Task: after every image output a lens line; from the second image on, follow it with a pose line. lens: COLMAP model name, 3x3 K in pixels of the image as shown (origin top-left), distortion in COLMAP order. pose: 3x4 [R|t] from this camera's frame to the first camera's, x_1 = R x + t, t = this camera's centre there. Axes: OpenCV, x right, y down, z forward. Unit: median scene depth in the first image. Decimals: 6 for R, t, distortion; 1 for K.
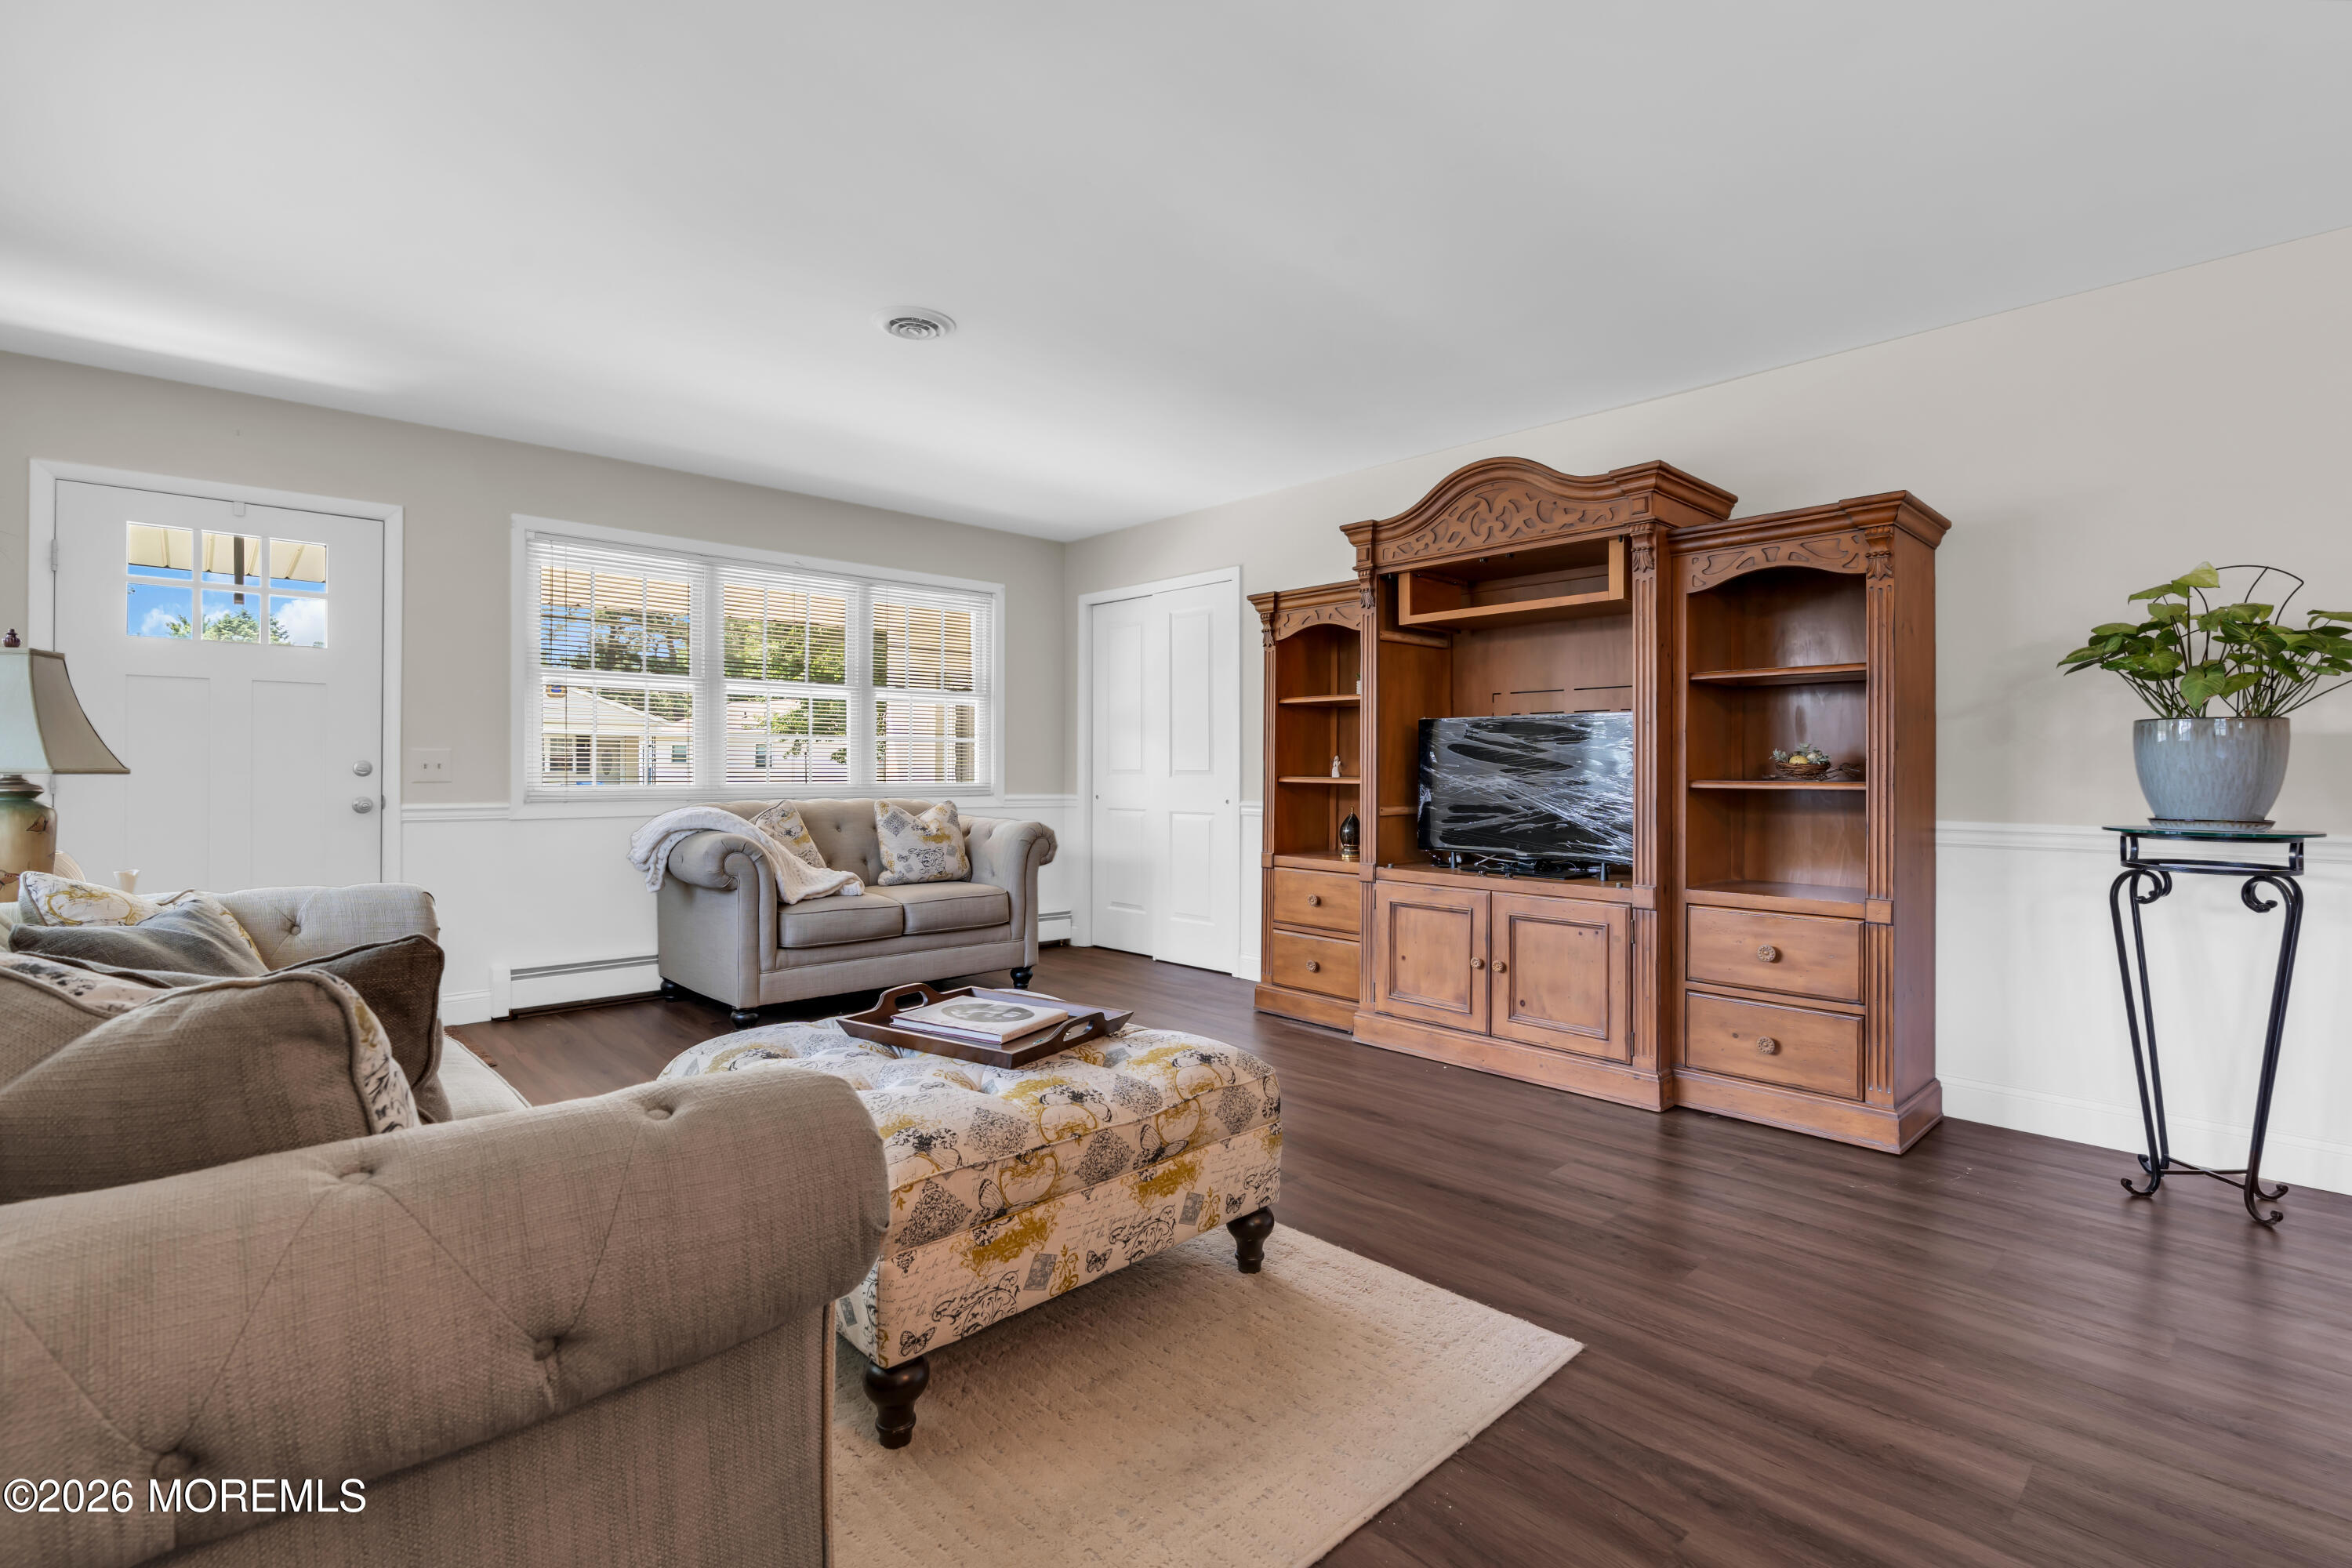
lens RADIAL K [[1066.8, 0, 1162.3], [0, 1066.8, 771.1], [0, 0, 1]] dist [-0.010179, 0.006444]
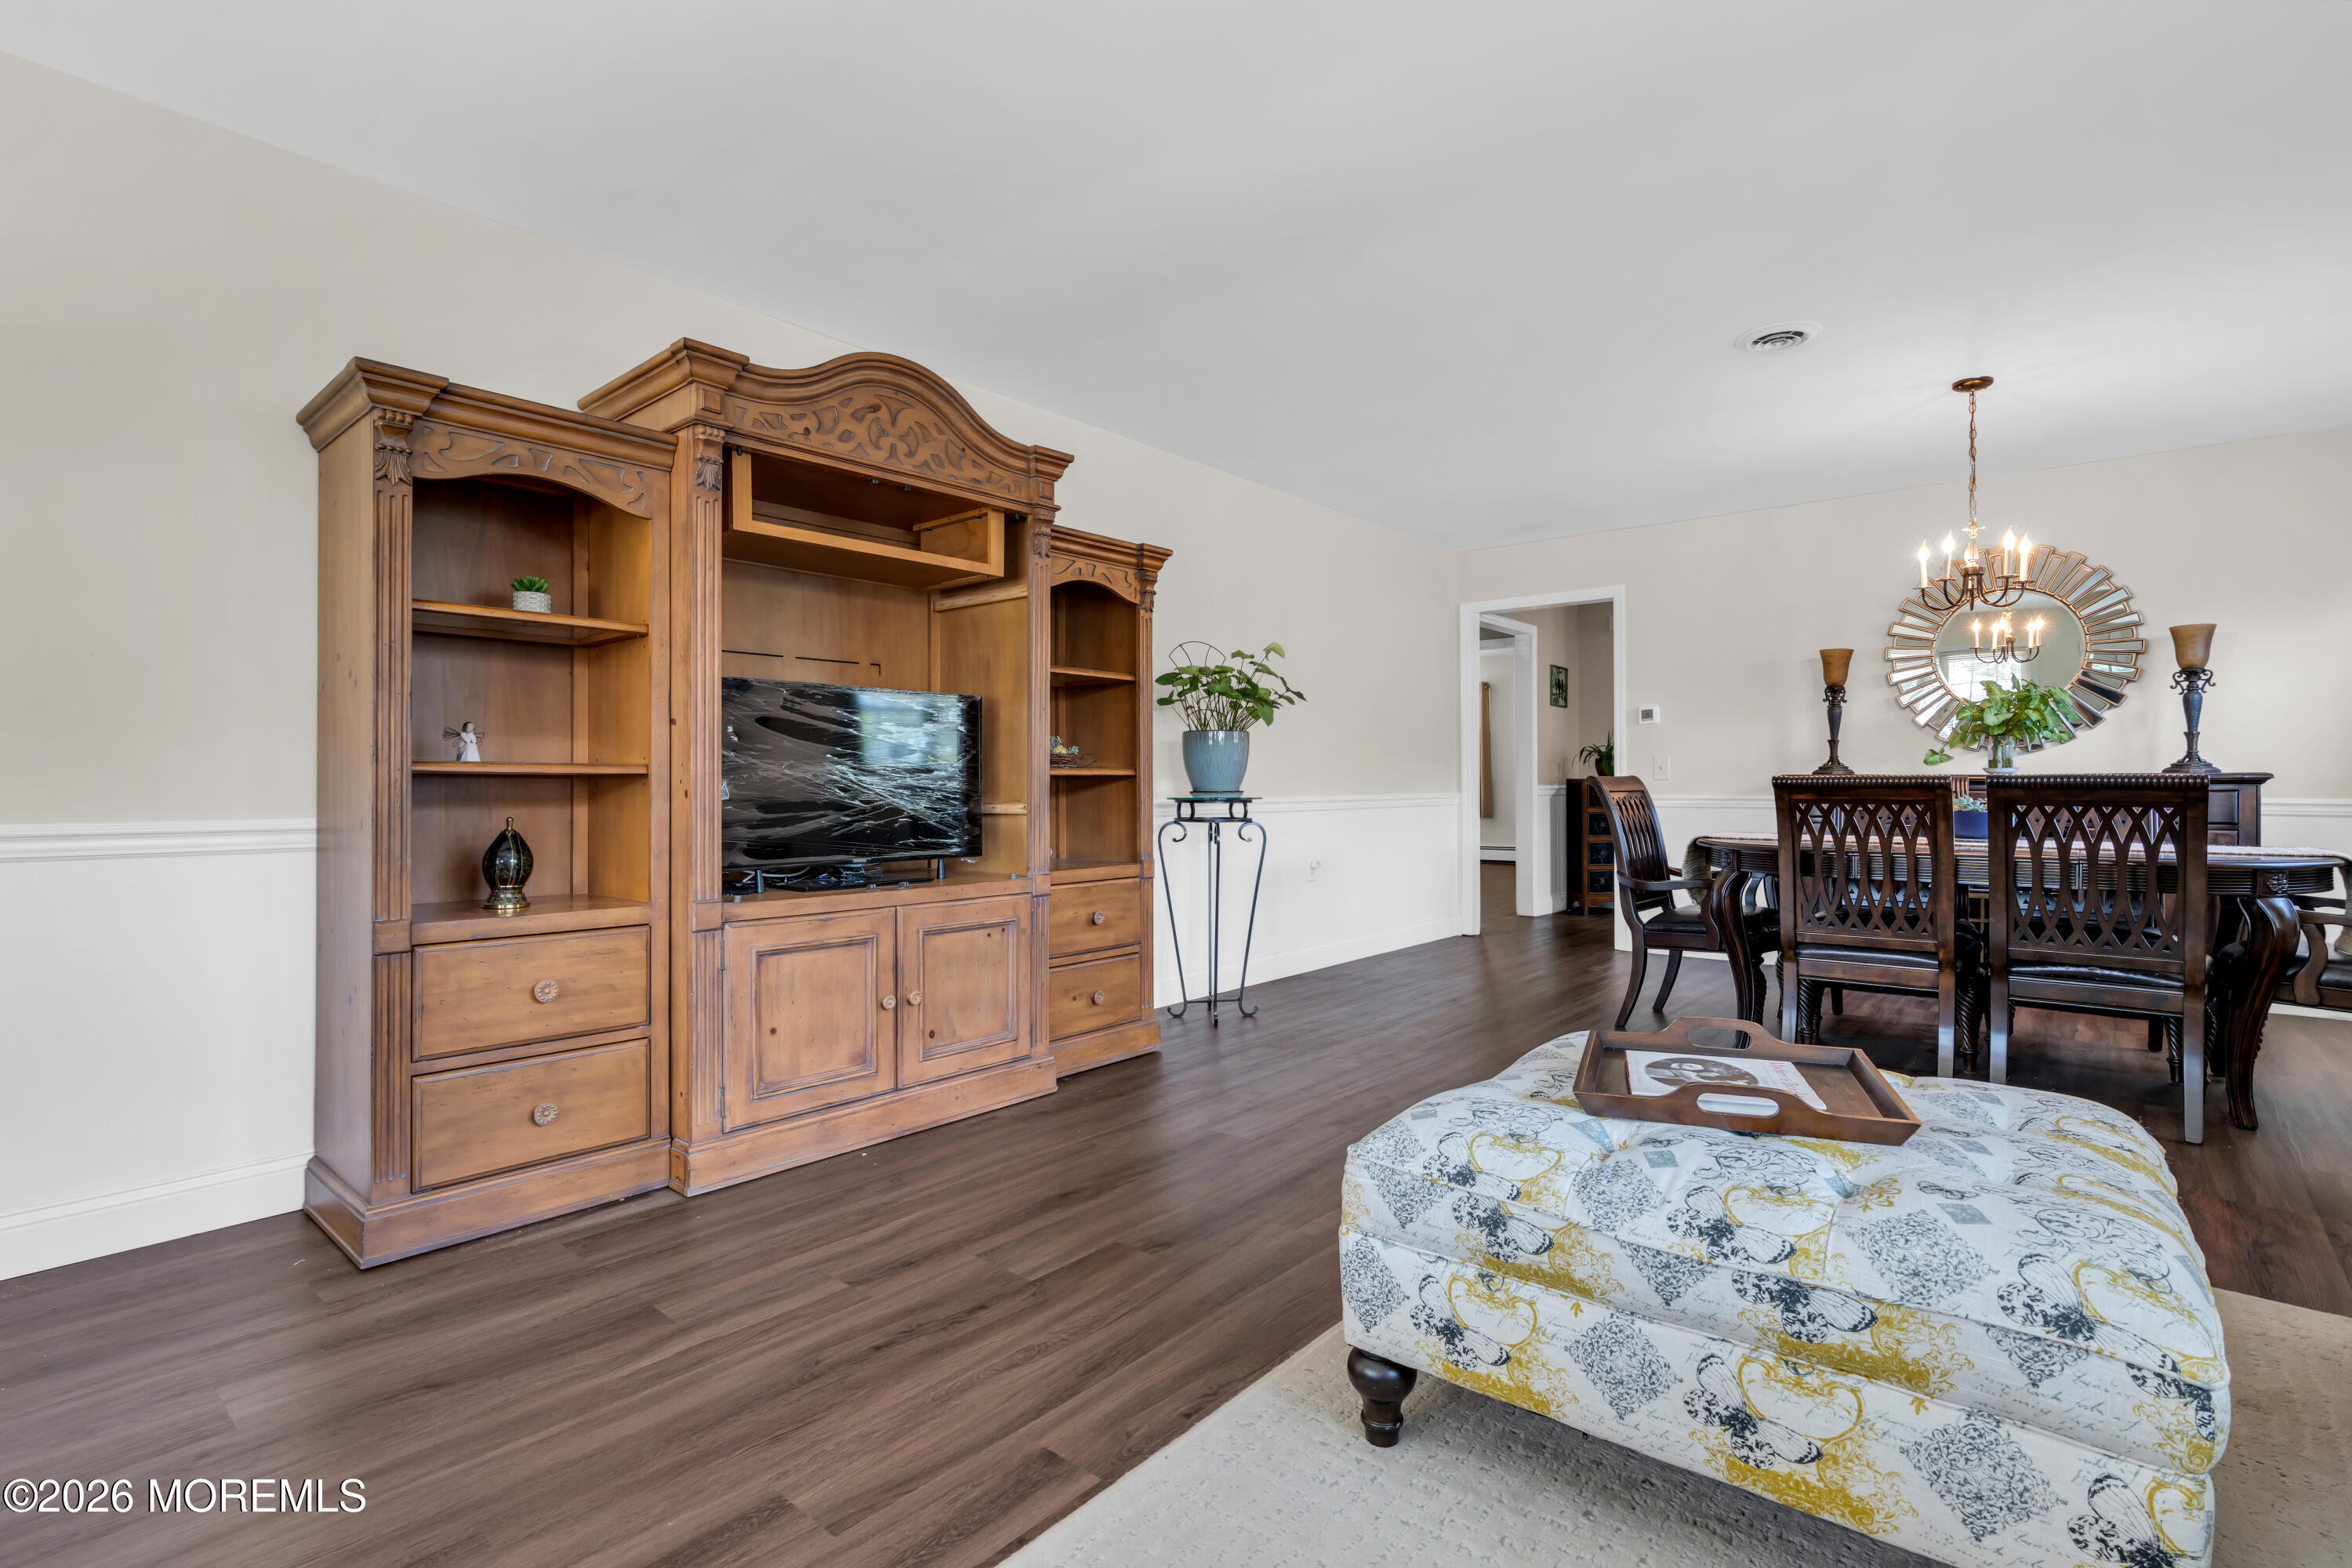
lens RADIAL K [[1106.2, 0, 1167.4], [0, 1106.2, 785.2], [0, 0, 1]] dist [-0.012811, 0.005312]
pose [[-0.119793, -0.004391, 0.992789, -0.455378], [0.001957, 0.999987, 0.004659, 0.016323], [-0.992797, 0.002501, -0.119783, 0.774475]]
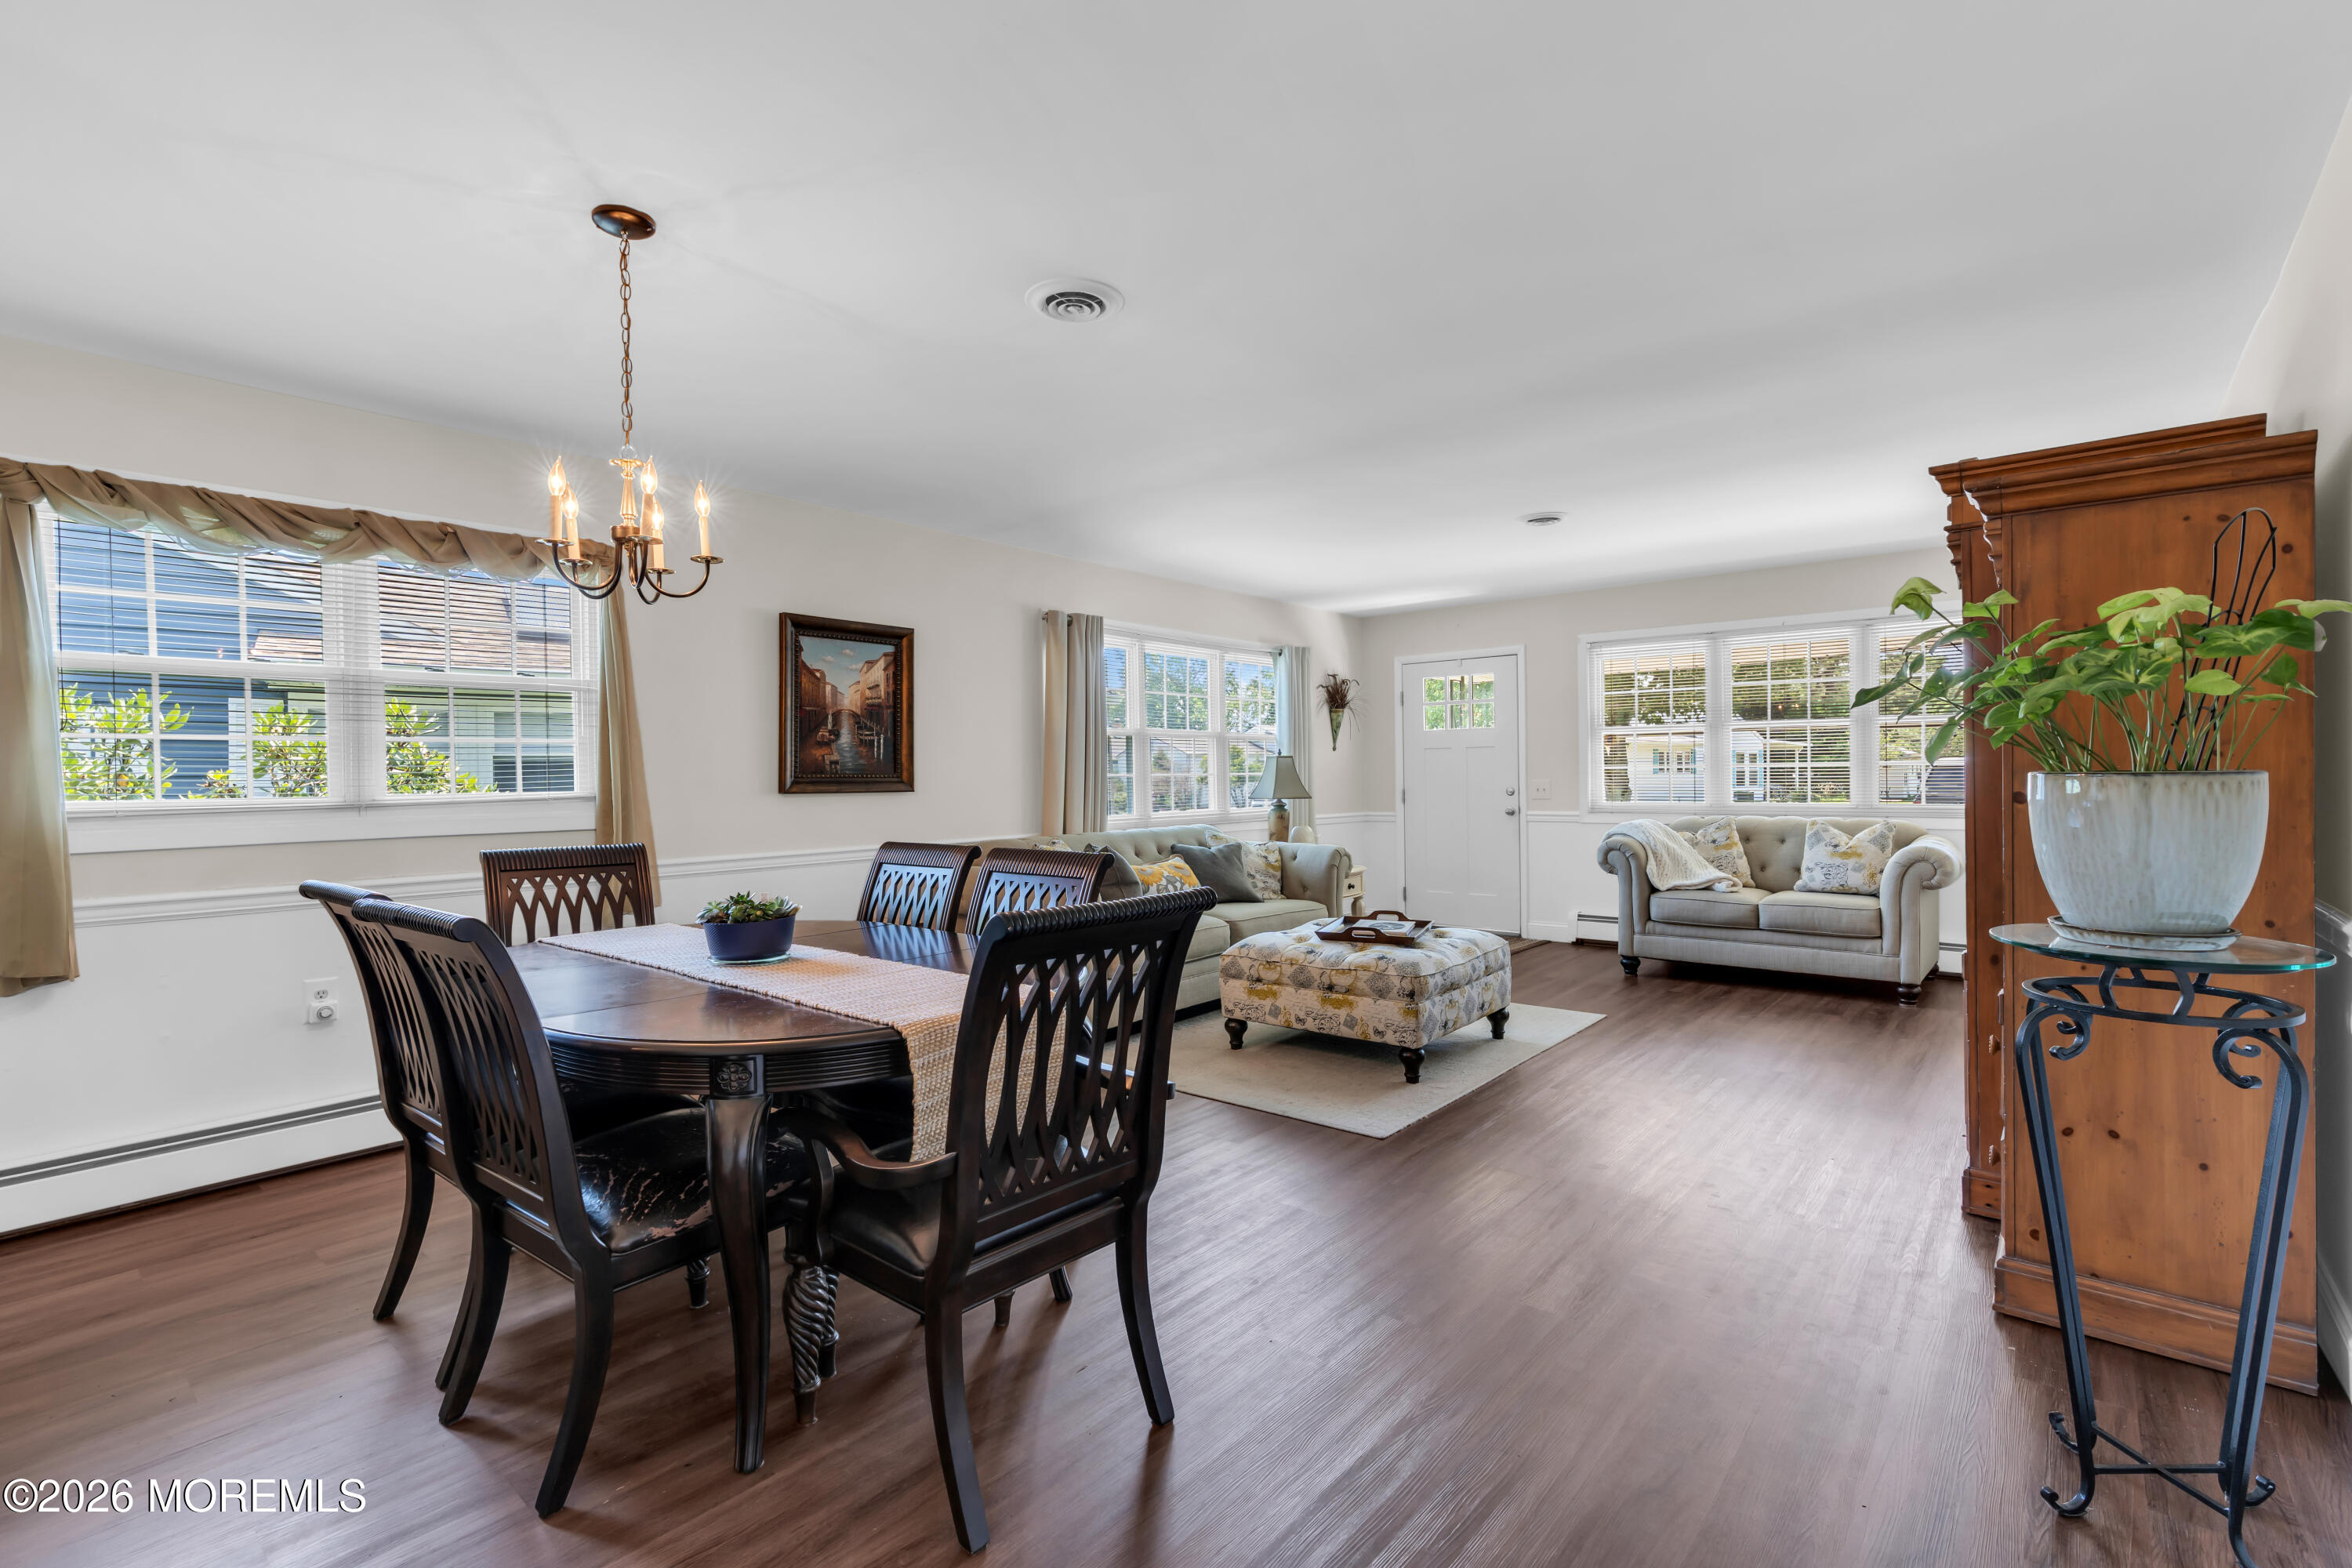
lens RADIAL K [[1047.7, 0, 1174.8], [0, 1047.7, 784.6], [0, 0, 1]] dist [-0.004927, 0.002060]
pose [[0.119476, 0.005294, -0.992823, 0.940611], [0.012063, 0.999904, 0.006784, -0.031699], [0.992764, -0.012787, 0.119401, 0.200375]]
